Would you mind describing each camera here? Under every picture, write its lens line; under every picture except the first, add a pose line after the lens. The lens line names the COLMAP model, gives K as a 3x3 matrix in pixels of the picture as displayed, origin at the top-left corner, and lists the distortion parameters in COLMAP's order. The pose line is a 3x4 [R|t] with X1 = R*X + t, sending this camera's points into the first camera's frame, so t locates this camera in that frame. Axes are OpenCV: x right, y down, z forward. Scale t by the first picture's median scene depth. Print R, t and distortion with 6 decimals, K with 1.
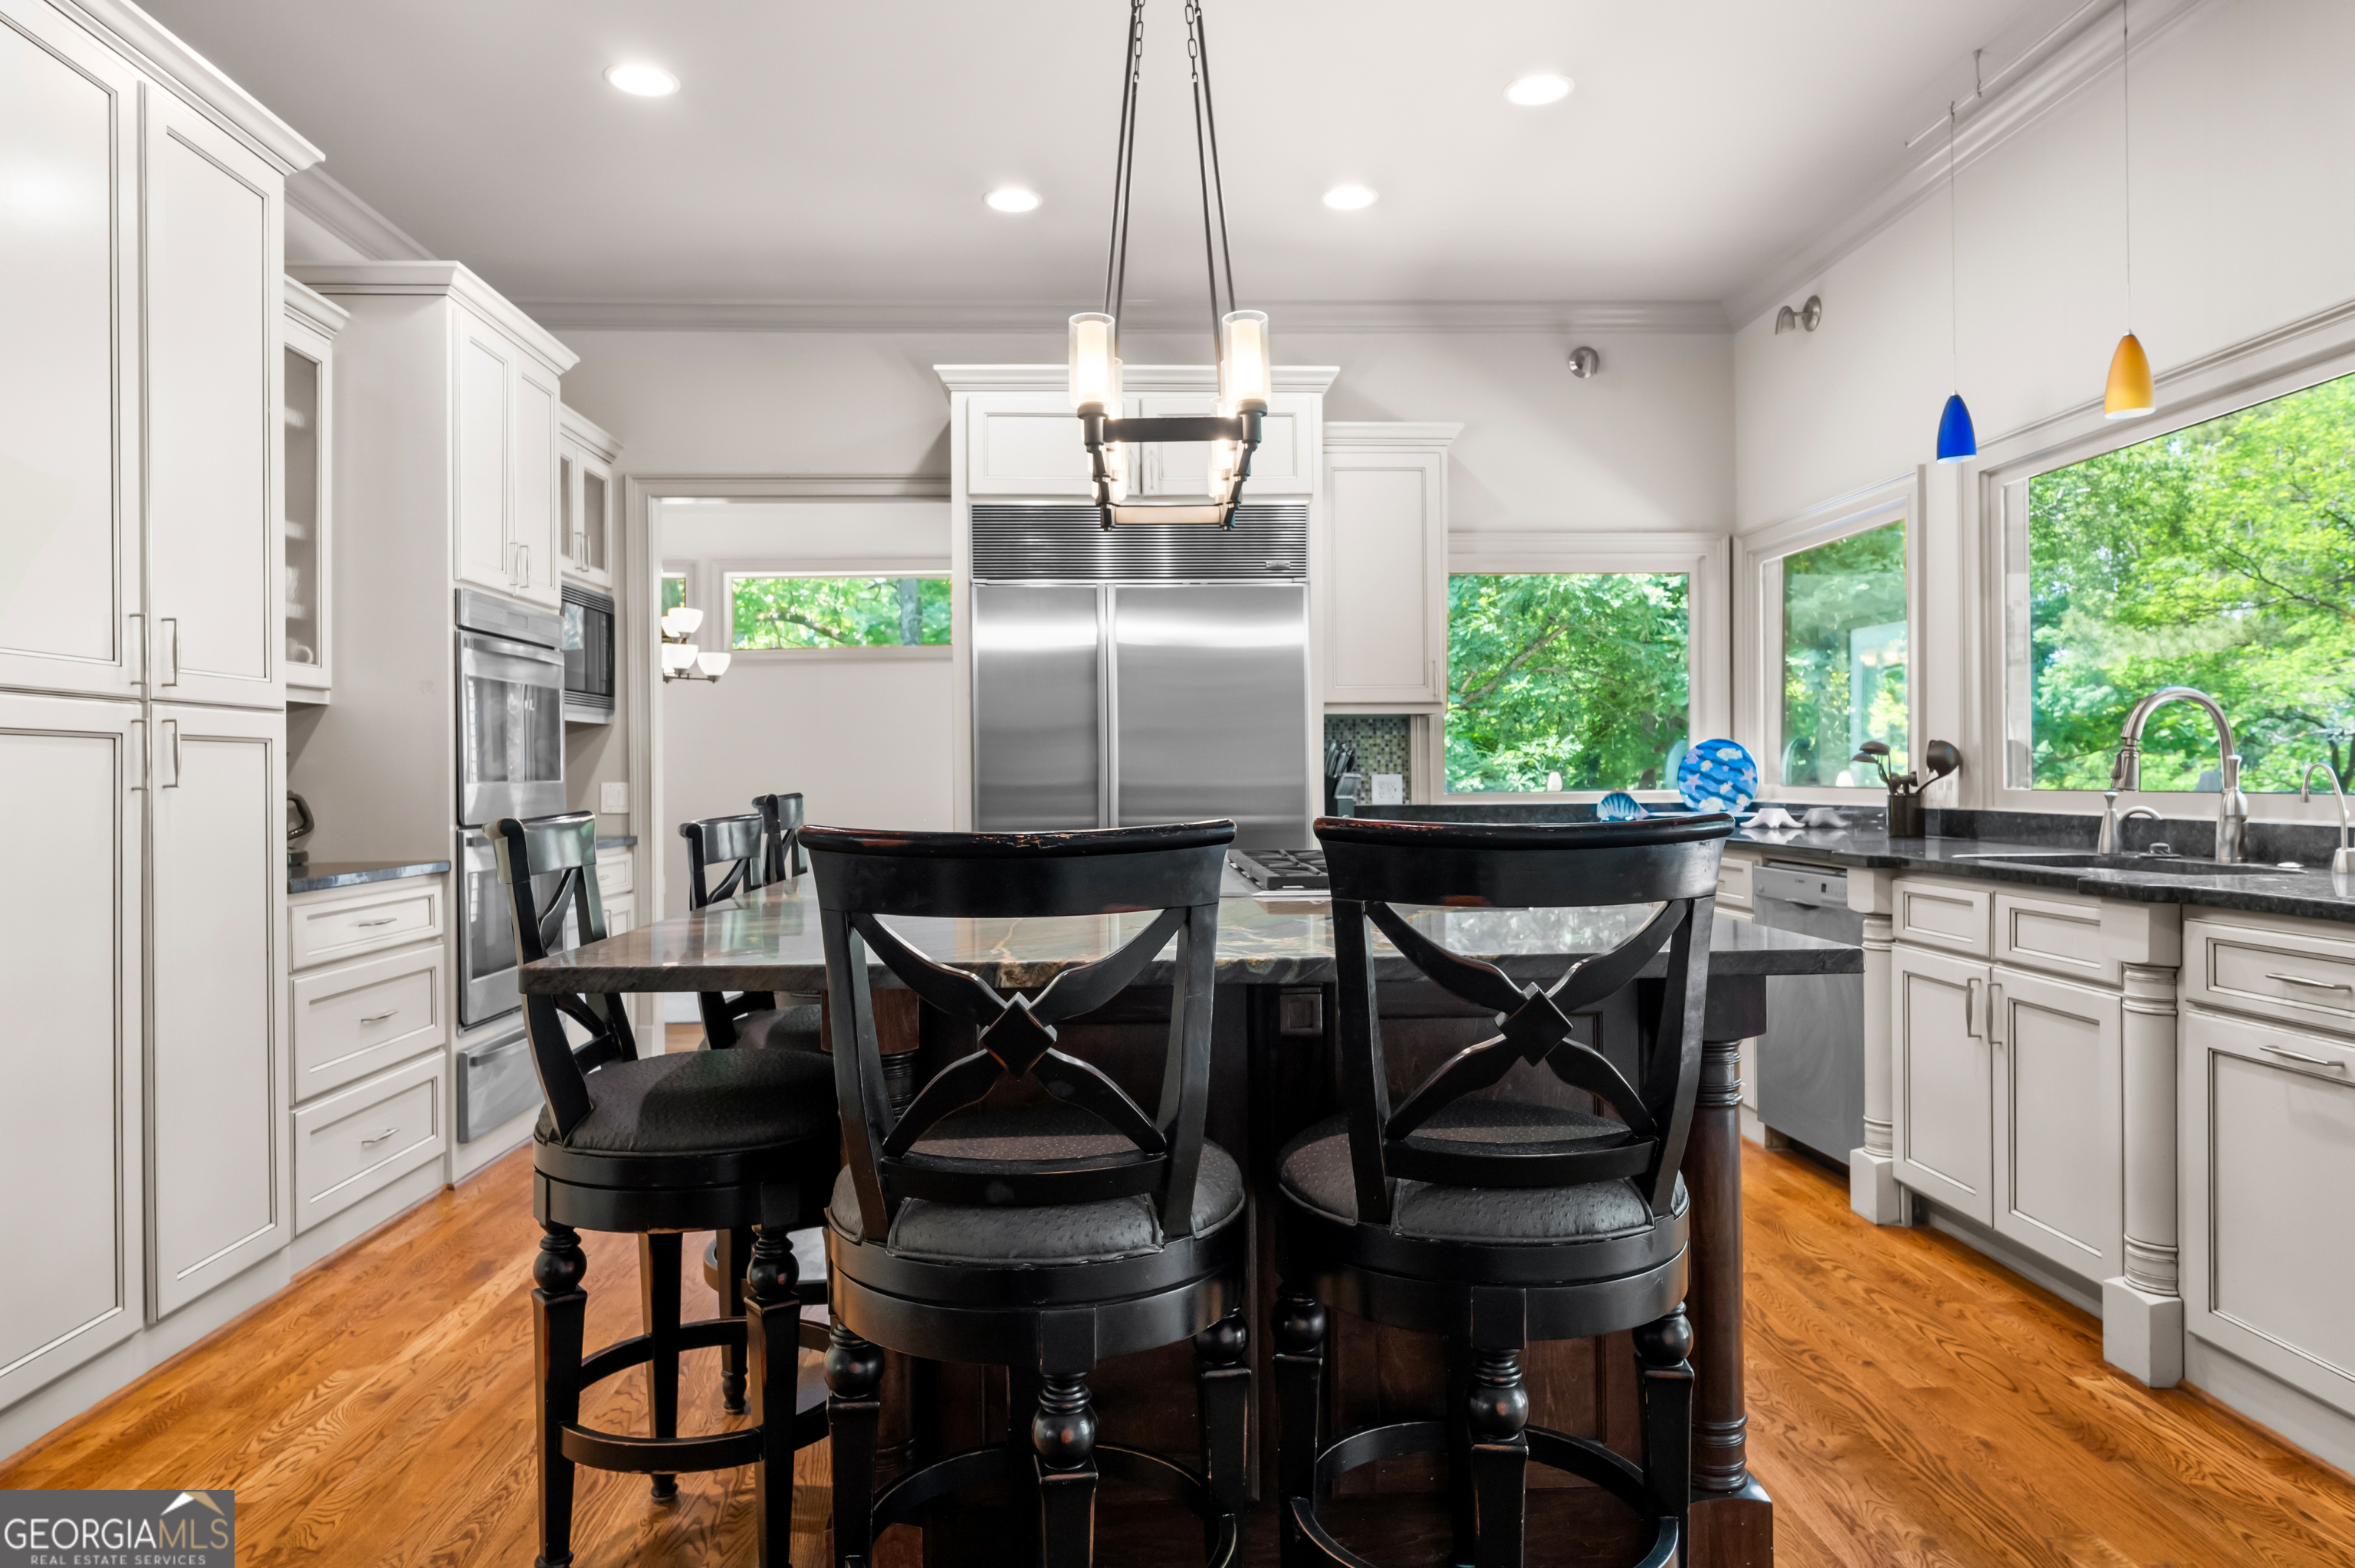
lens RADIAL K [[1460.8, 0, 1167.2], [0, 1460.8, 777.1], [0, 0, 1]] dist [-0.001705, 0.002913]
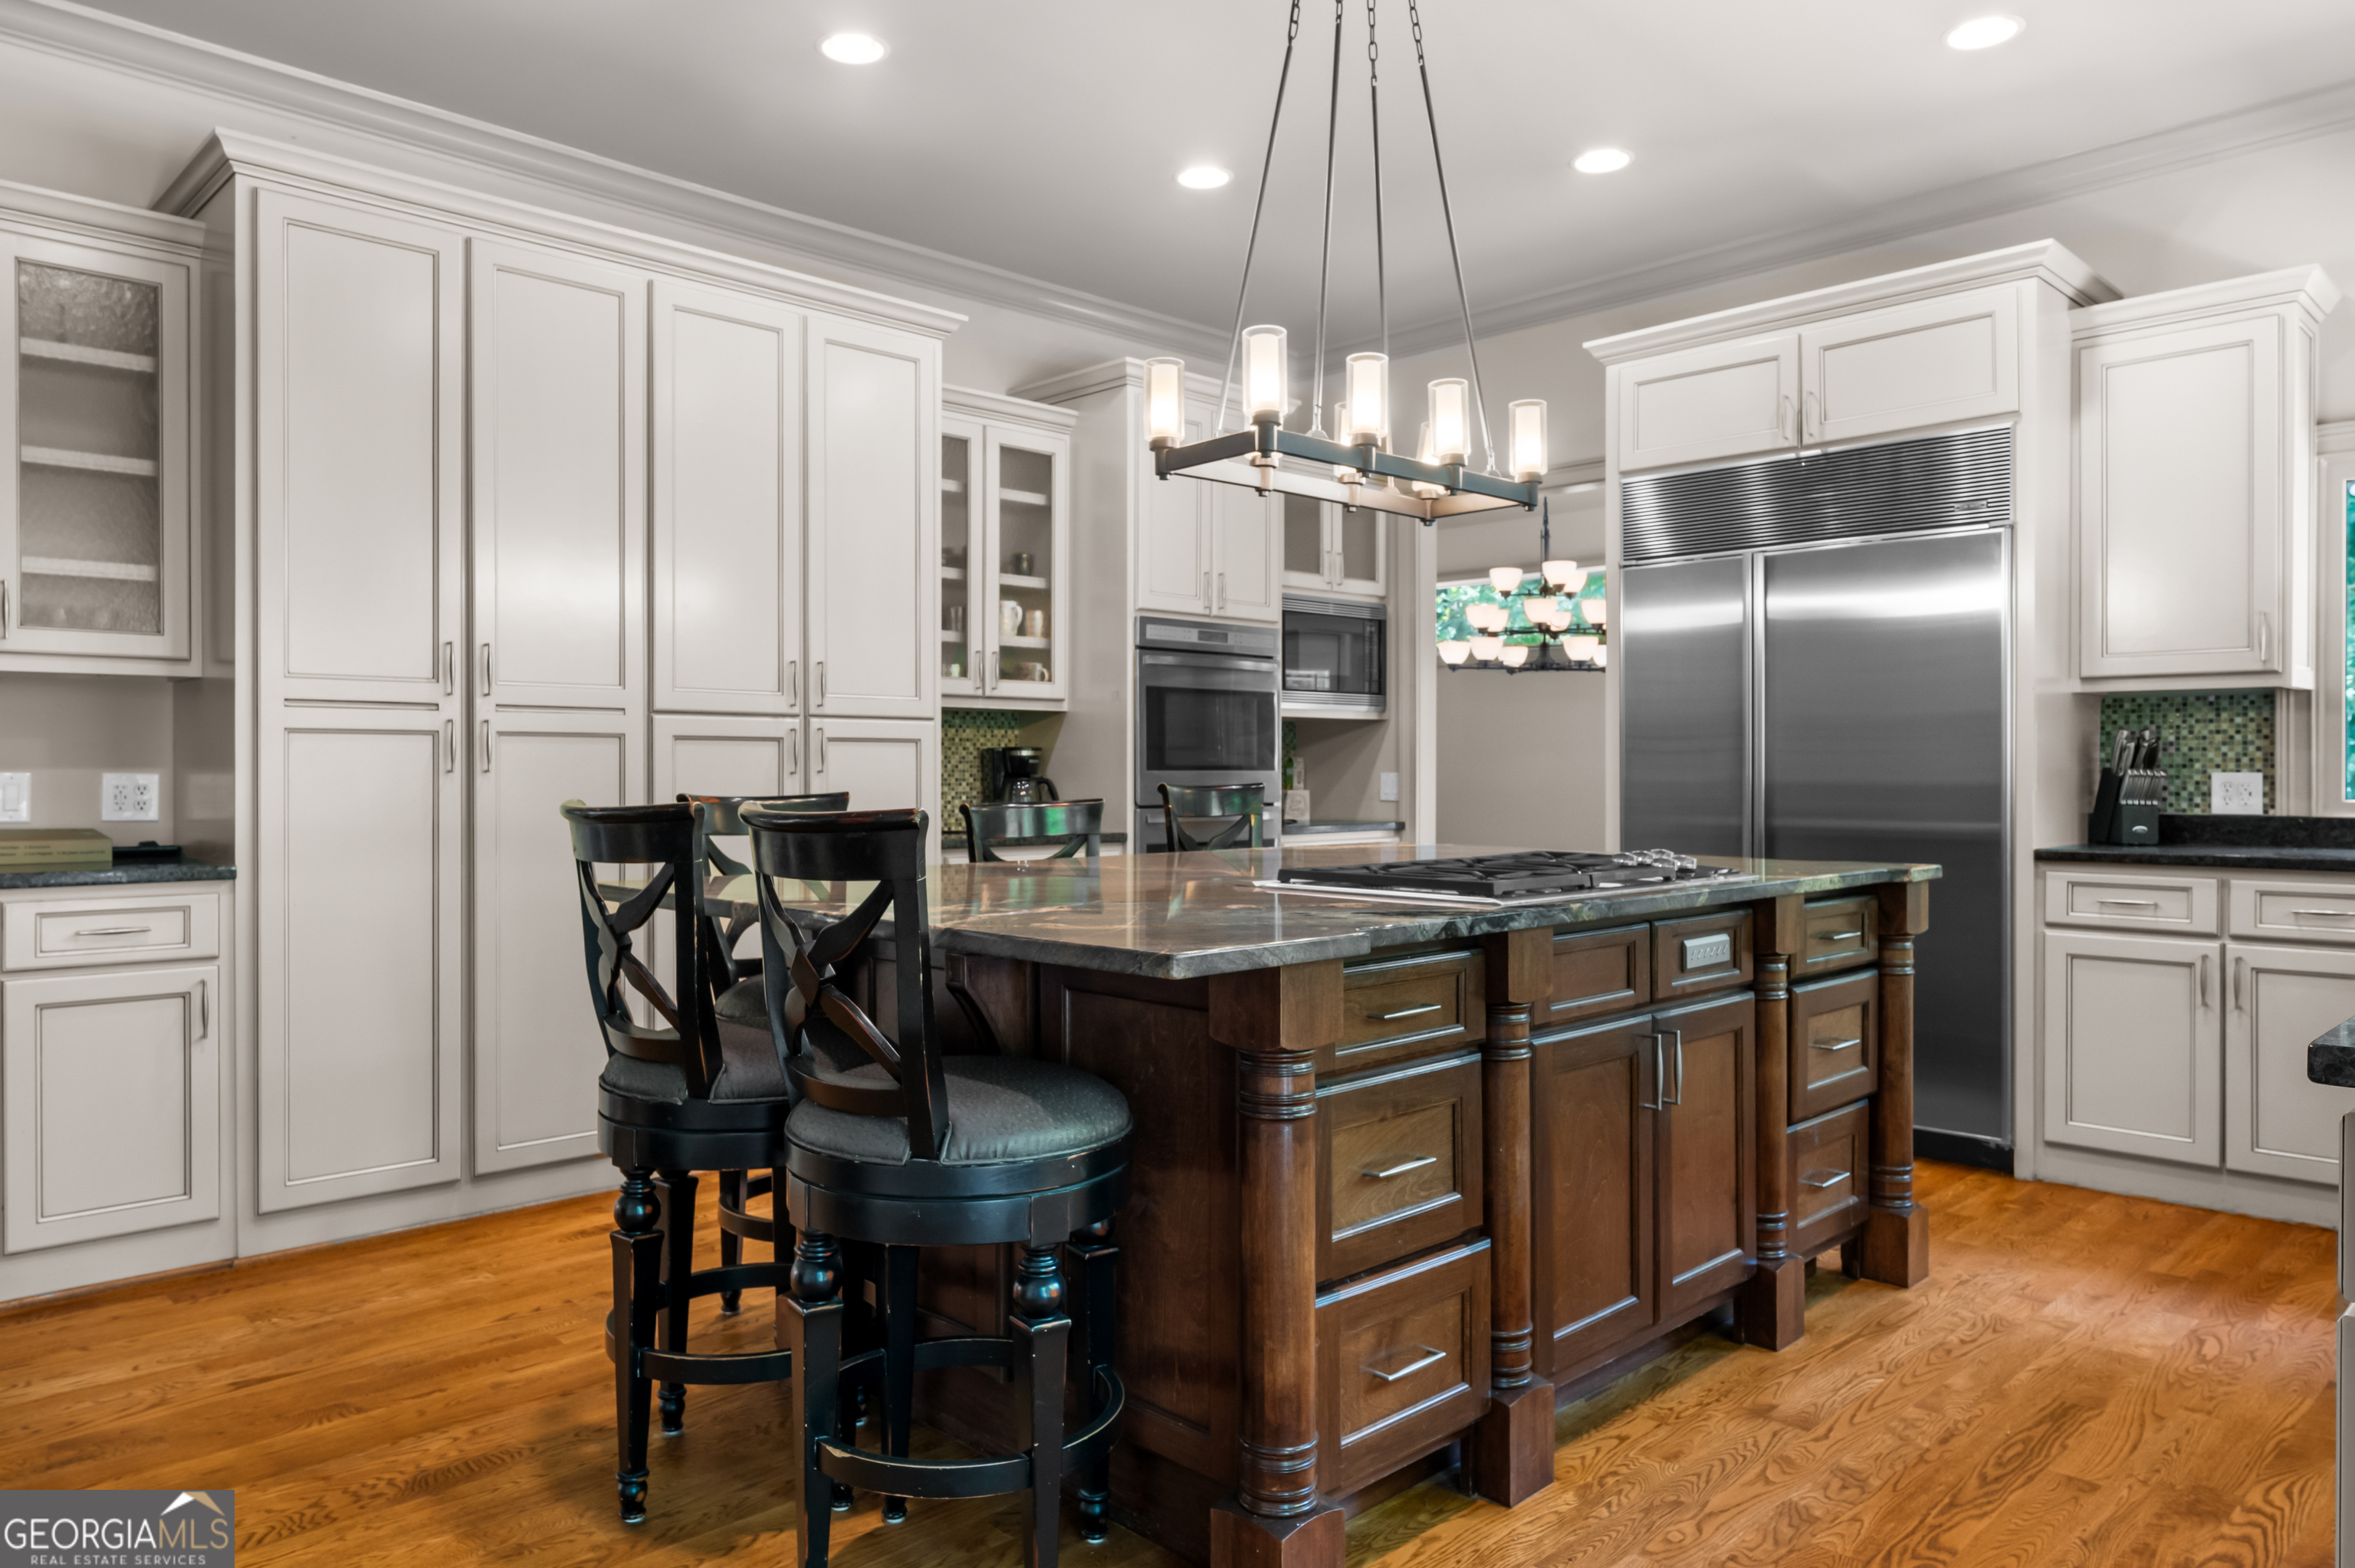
lens RADIAL K [[1543.8, 0, 1181.3], [0, 1543.8, 804.2], [0, 0, 1]] dist [-0.004562, -0.000053]
pose [[0.664590, 0.026153, -0.746750, 0.428417], [-0.006343, 0.999549, 0.029361, -0.005560], [0.747181, -0.014777, 0.664456, 0.117152]]
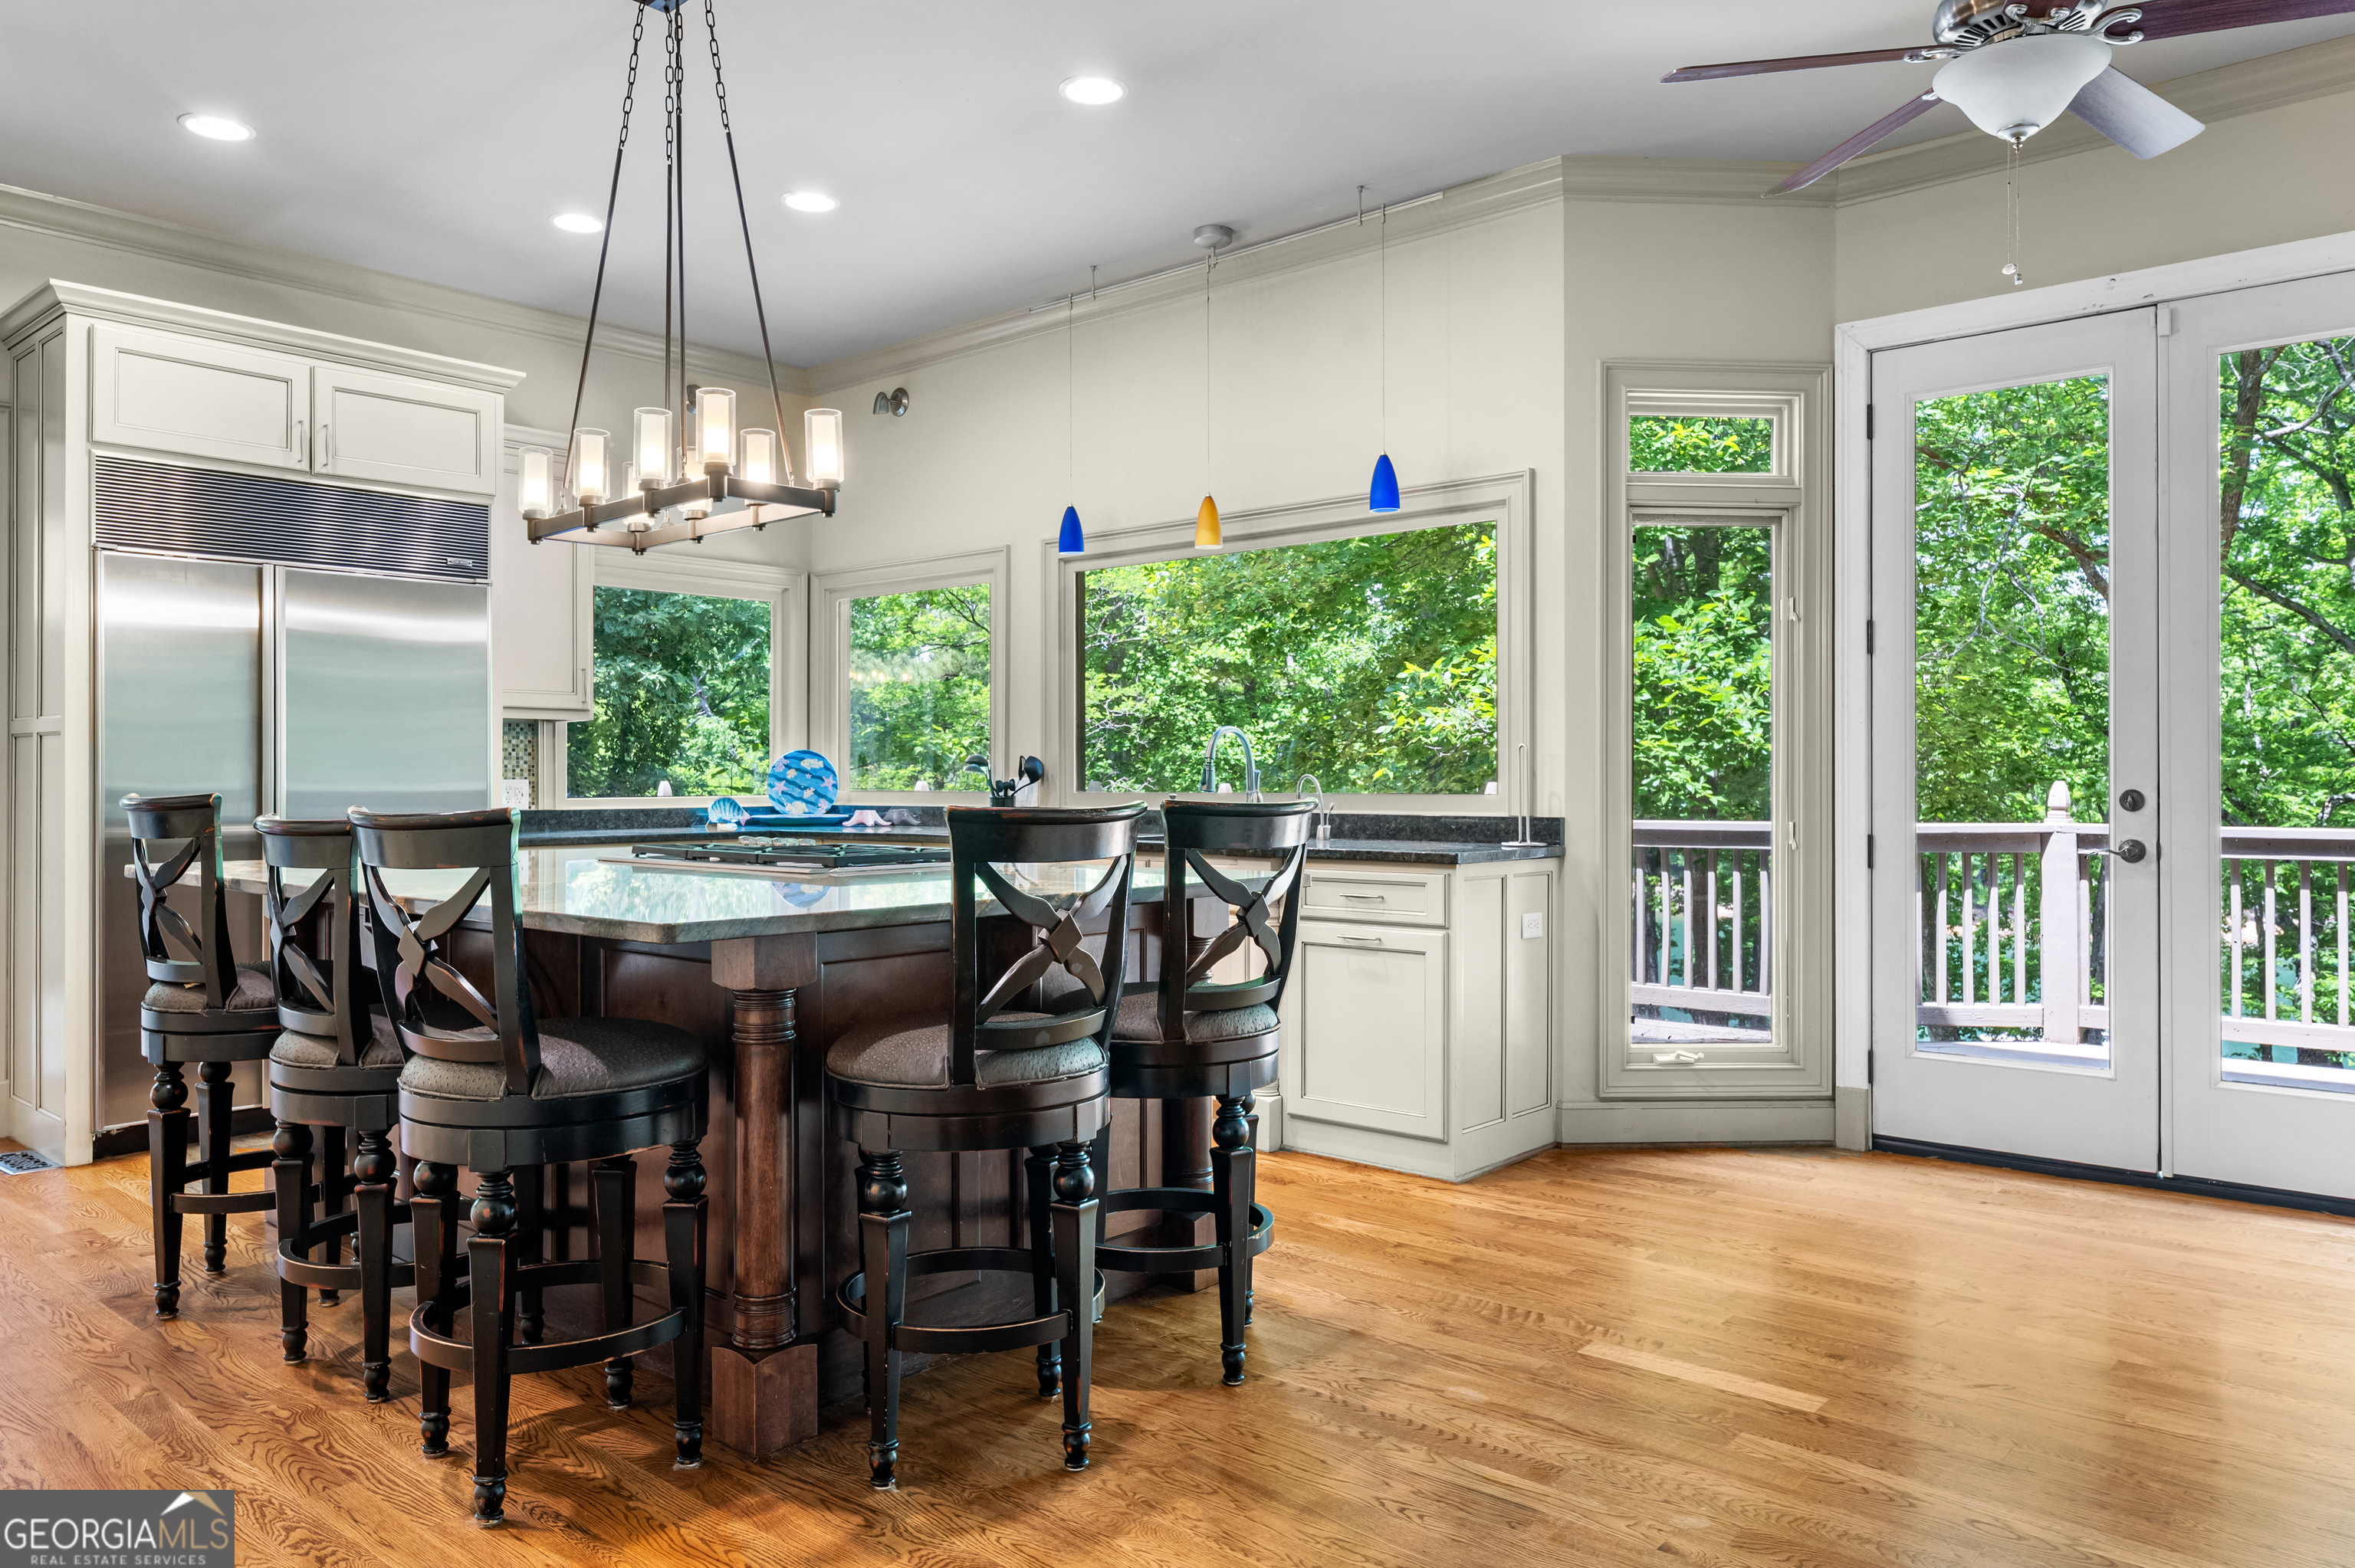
lens RADIAL K [[1594.5, 0, 1186.7], [0, 1594.5, 775.6], [0, 0, 1]] dist [0.004584, 0.000888]
pose [[0.694230, 0.010994, 0.719669, -0.359280], [-0.003593, 0.999924, -0.011810, 0.008299], [-0.719744, 0.005613, 0.694217, -0.094366]]
